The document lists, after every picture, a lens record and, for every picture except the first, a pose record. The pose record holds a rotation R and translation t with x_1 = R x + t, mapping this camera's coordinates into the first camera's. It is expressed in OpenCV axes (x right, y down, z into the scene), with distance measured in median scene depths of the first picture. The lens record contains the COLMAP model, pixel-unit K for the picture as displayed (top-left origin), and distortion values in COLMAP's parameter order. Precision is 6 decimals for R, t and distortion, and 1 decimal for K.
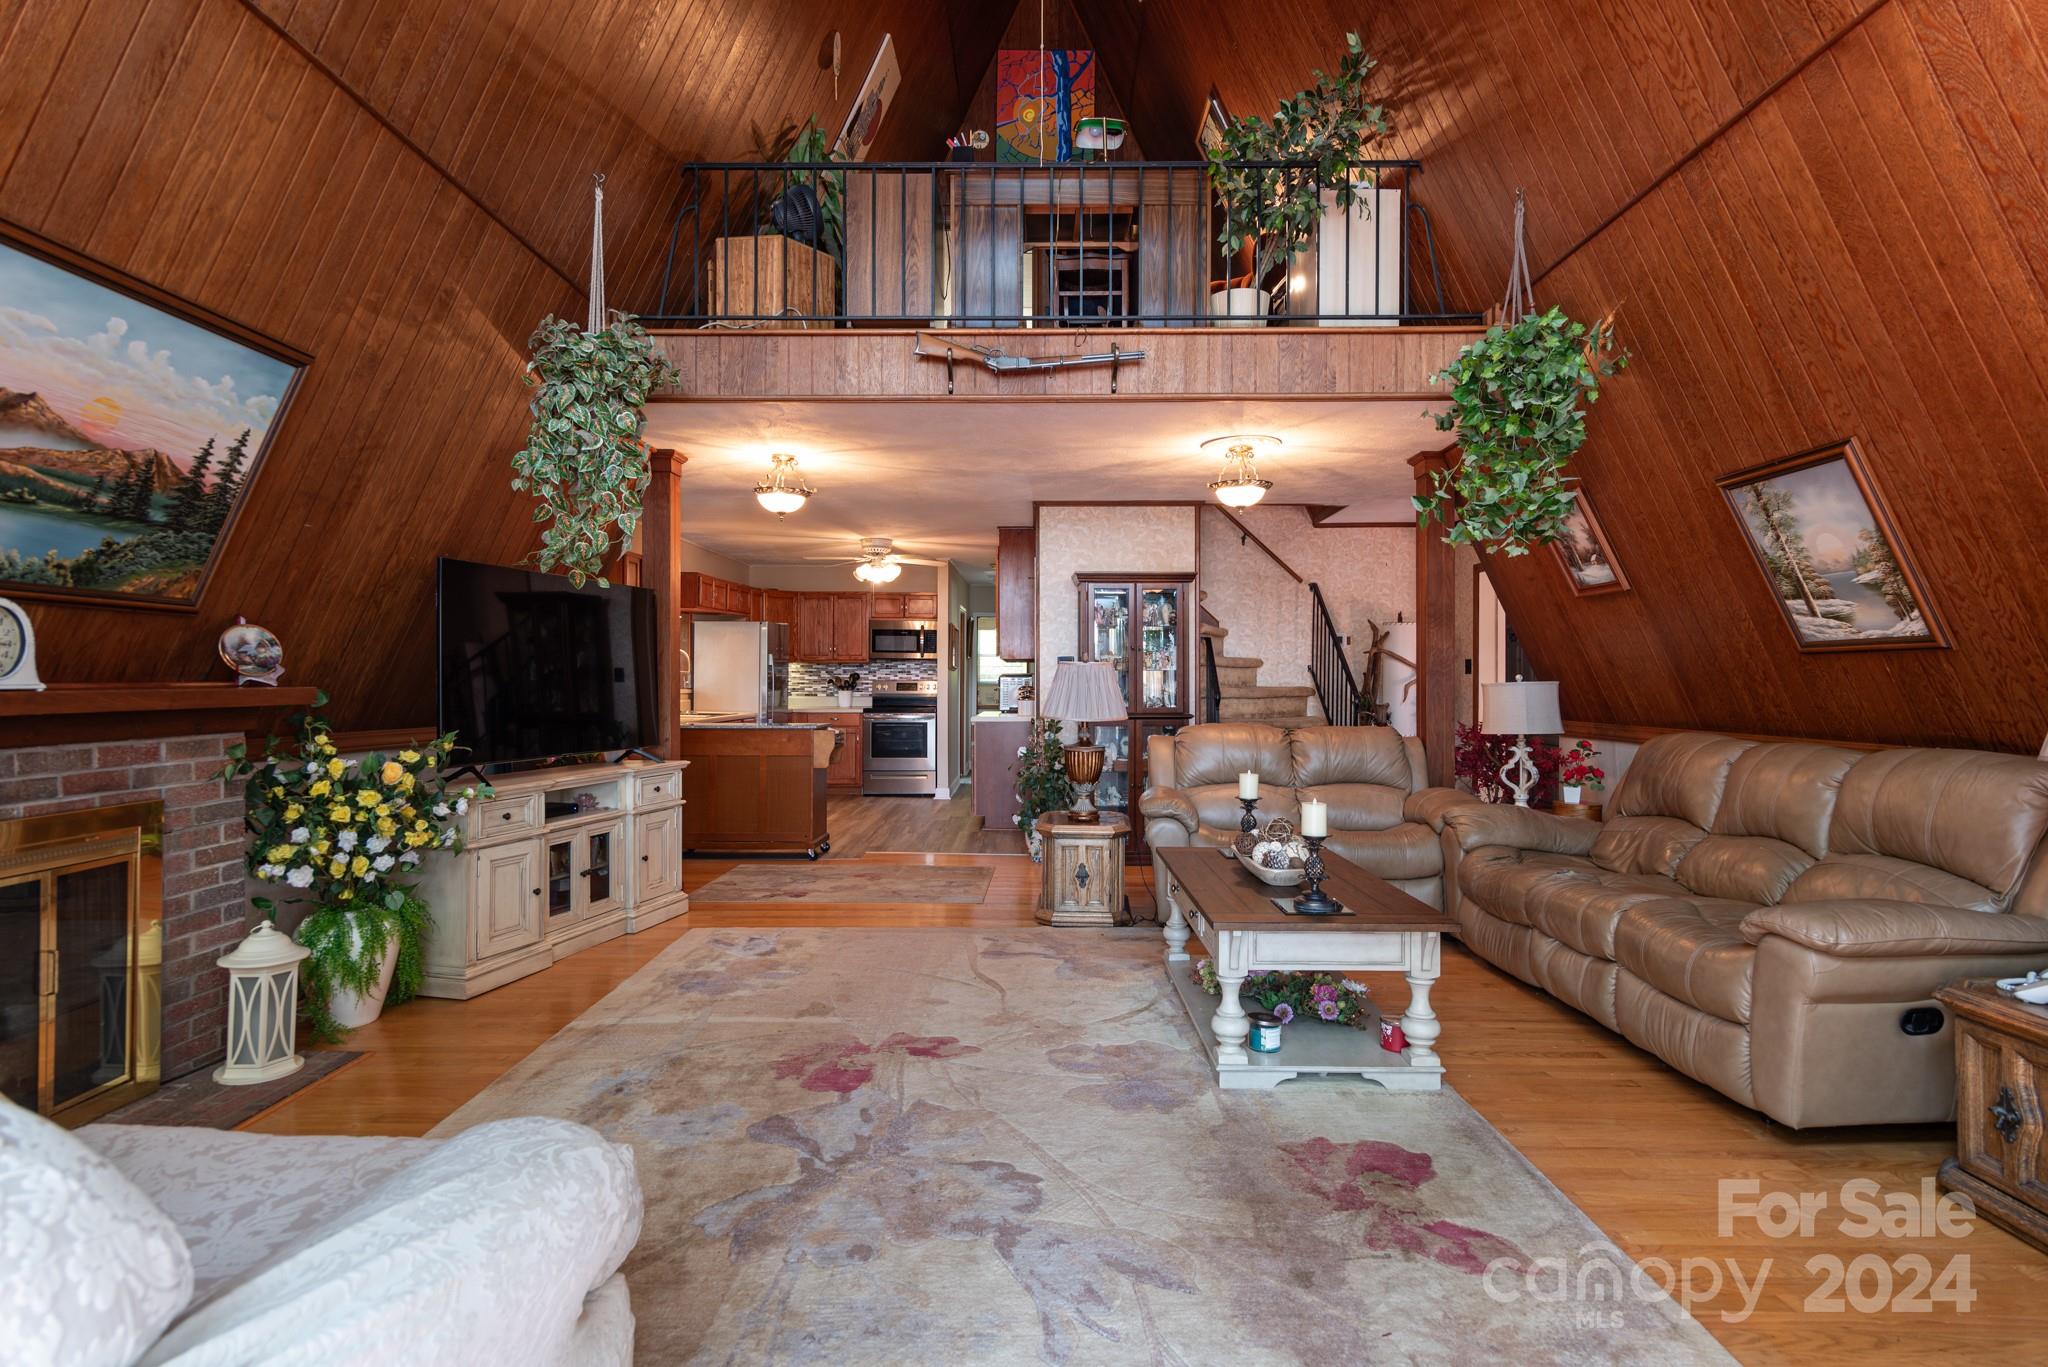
lens RADIAL K [[1115.2, 0, 1025.2], [0, 1115.2, 680.6], [0, 0, 1]] dist [-0.000169, 0.000008]
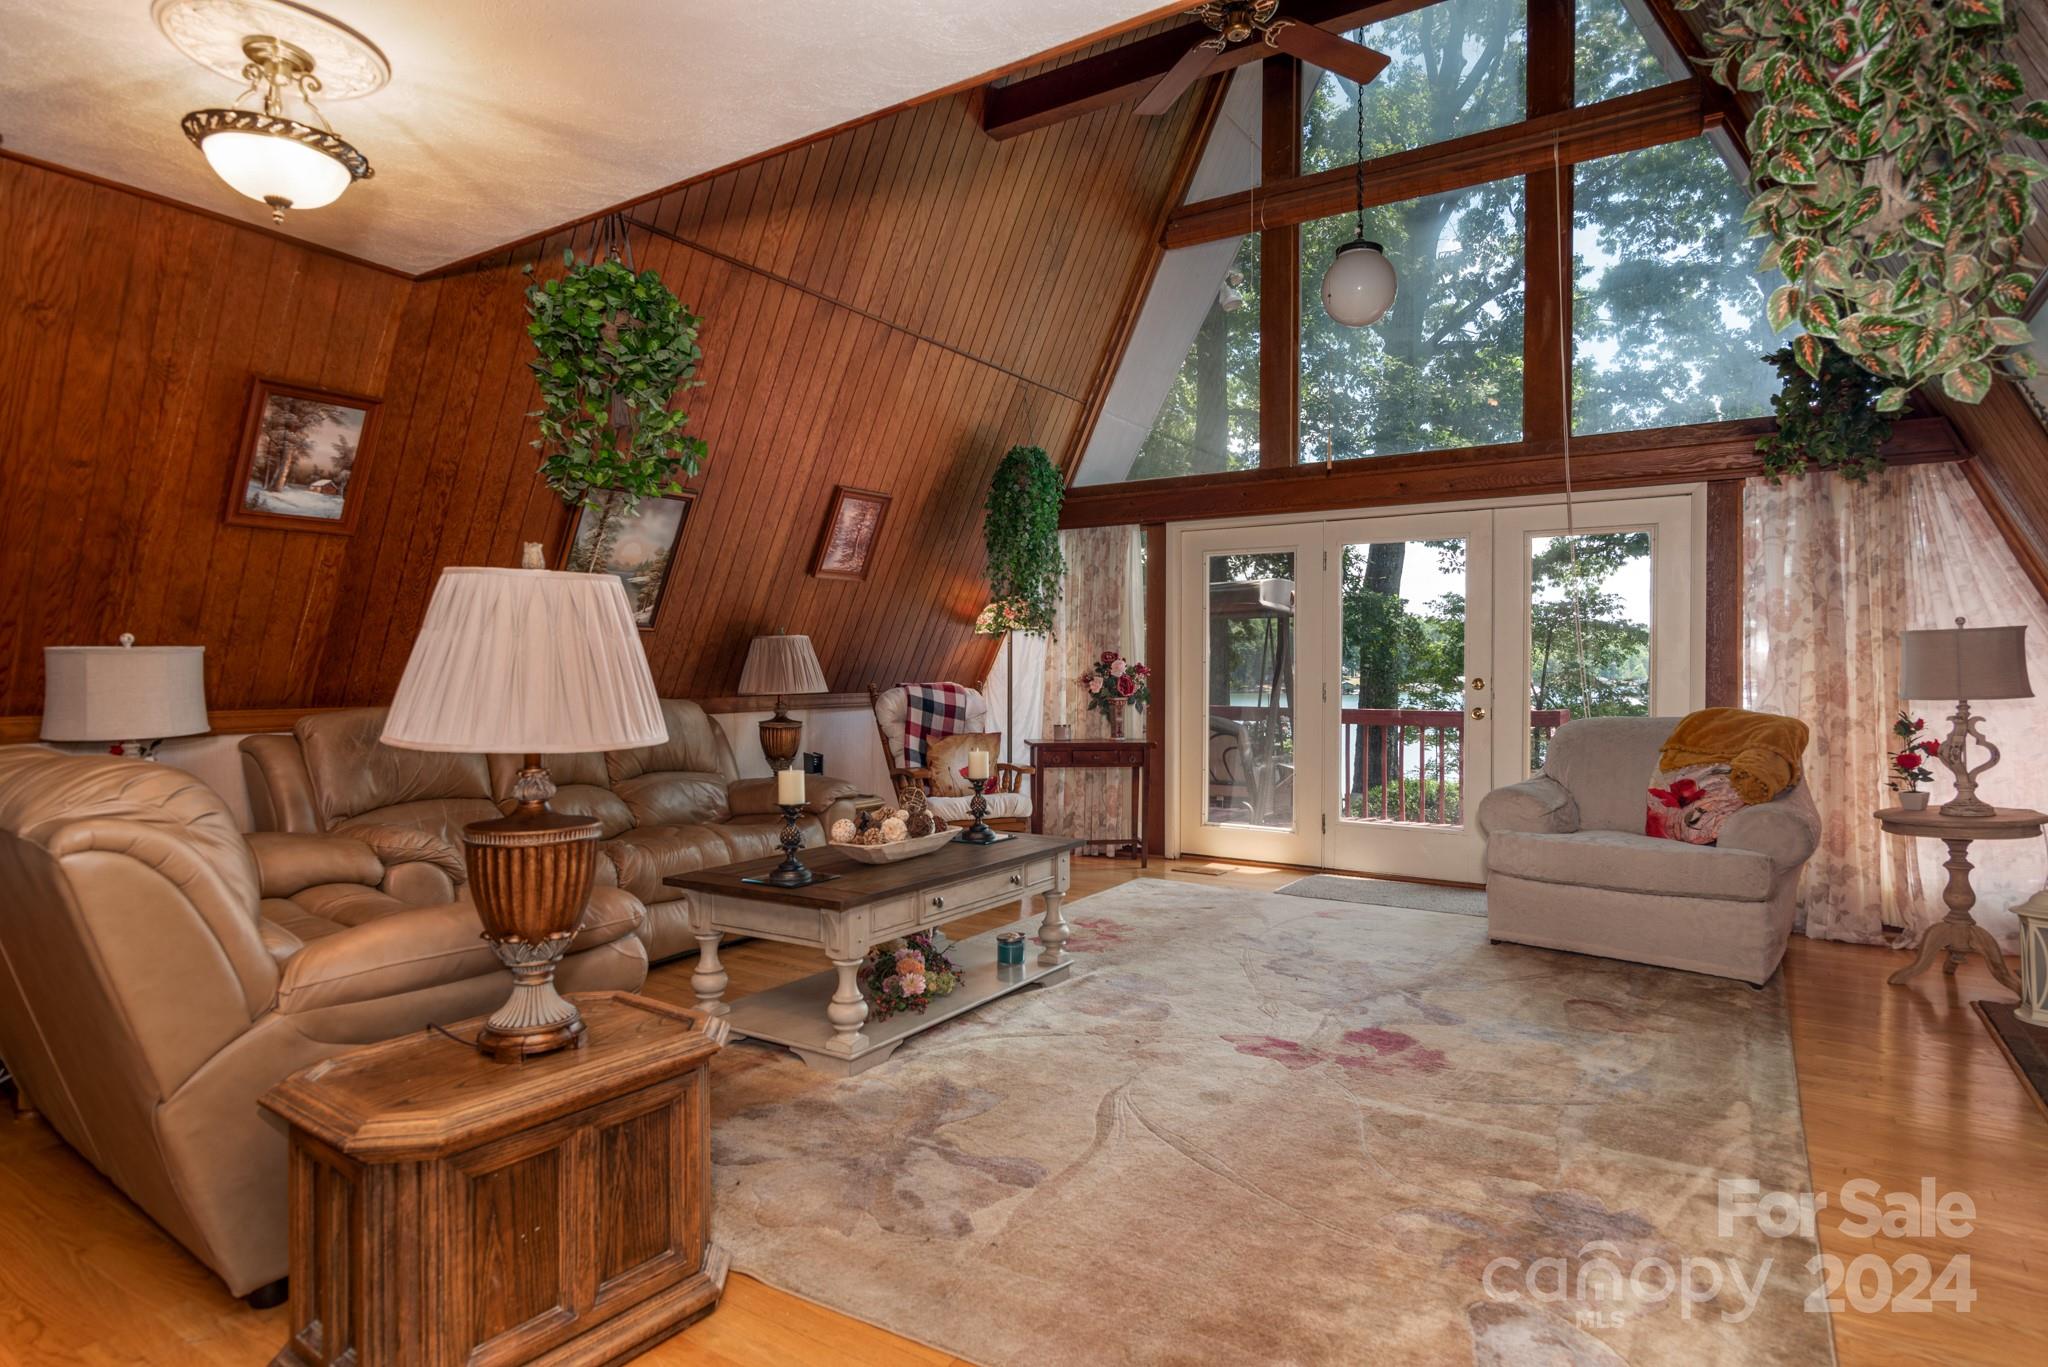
lens RADIAL K [[1115.2, 0, 1021.9], [0, 1115.2, 681.7], [0, 0, 1]] dist [-0.000169, 0.000008]
pose [[-0.854236, -0.005231, 0.519860, -0.415291], [-0.003956, 0.999986, 0.003562, 0.026251], [-0.519871, 0.000986, -0.854244, 2.034604]]
